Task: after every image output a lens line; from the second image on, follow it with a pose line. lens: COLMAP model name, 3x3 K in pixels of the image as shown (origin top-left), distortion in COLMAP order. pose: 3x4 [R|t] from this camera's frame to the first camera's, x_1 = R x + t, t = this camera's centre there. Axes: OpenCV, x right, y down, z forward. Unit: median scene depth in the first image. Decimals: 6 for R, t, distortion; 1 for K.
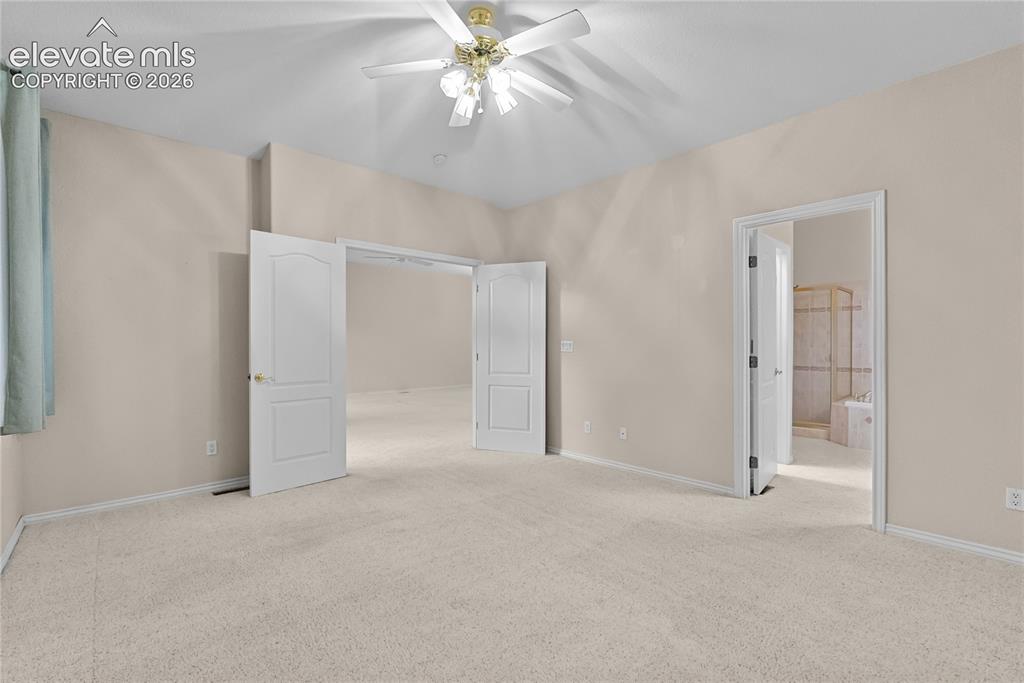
lens RADIAL K [[456.8, 0, 511.5], [0, 456.8, 342.8], [0, 0, 1]] dist [-0.006558, 0.000713]
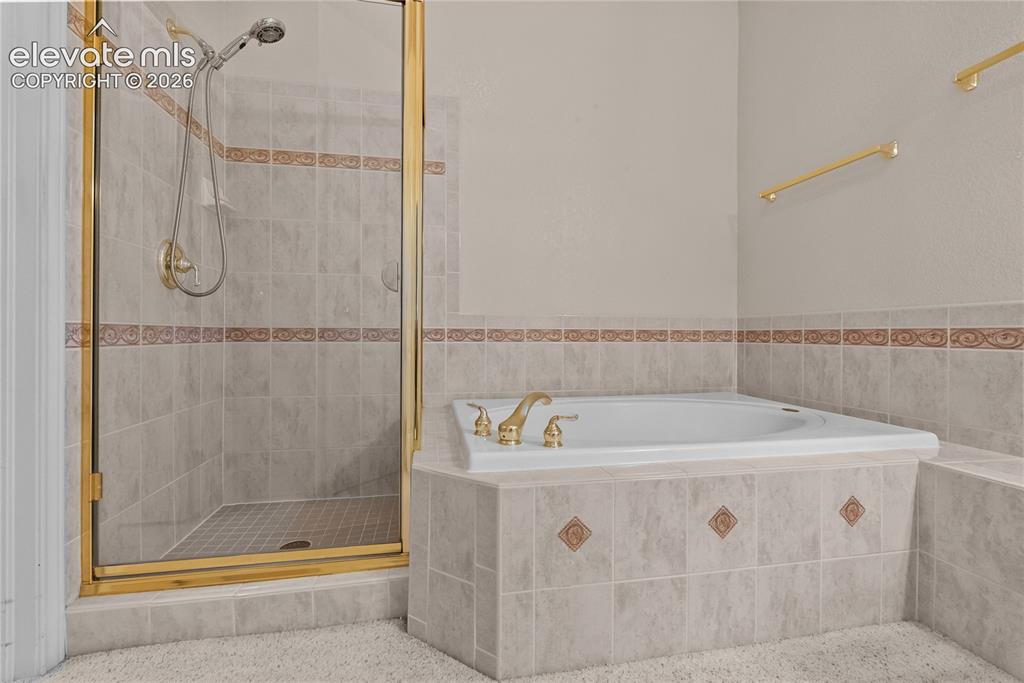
lens RADIAL K [[456.8, 0, 511.2], [0, 456.8, 335.9], [0, 0, 1]] dist [-0.006558, 0.000713]
pose [[0.537011, -0.000169, 0.843575, 0.478497], [-0.006222, 0.999972, 0.004160, 0.058957], [-0.843552, -0.007483, 0.536995, 0.746506]]
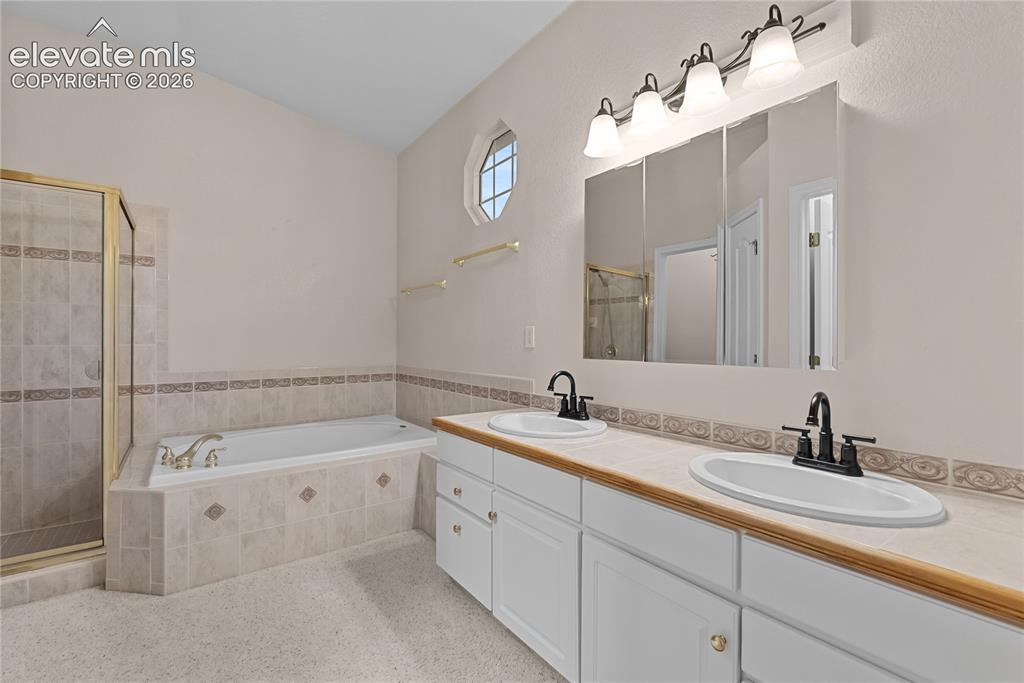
lens RADIAL K [[456.8, 0, 517.7], [0, 456.8, 338.5], [0, 0, 1]] dist [-0.006558, 0.000713]
pose [[0.115964, 0.001425, 0.993252, 0.325311], [-0.001665, 0.999998, -0.001241, 0.005821], [-0.993252, -0.001510, 0.115966, 0.550402]]
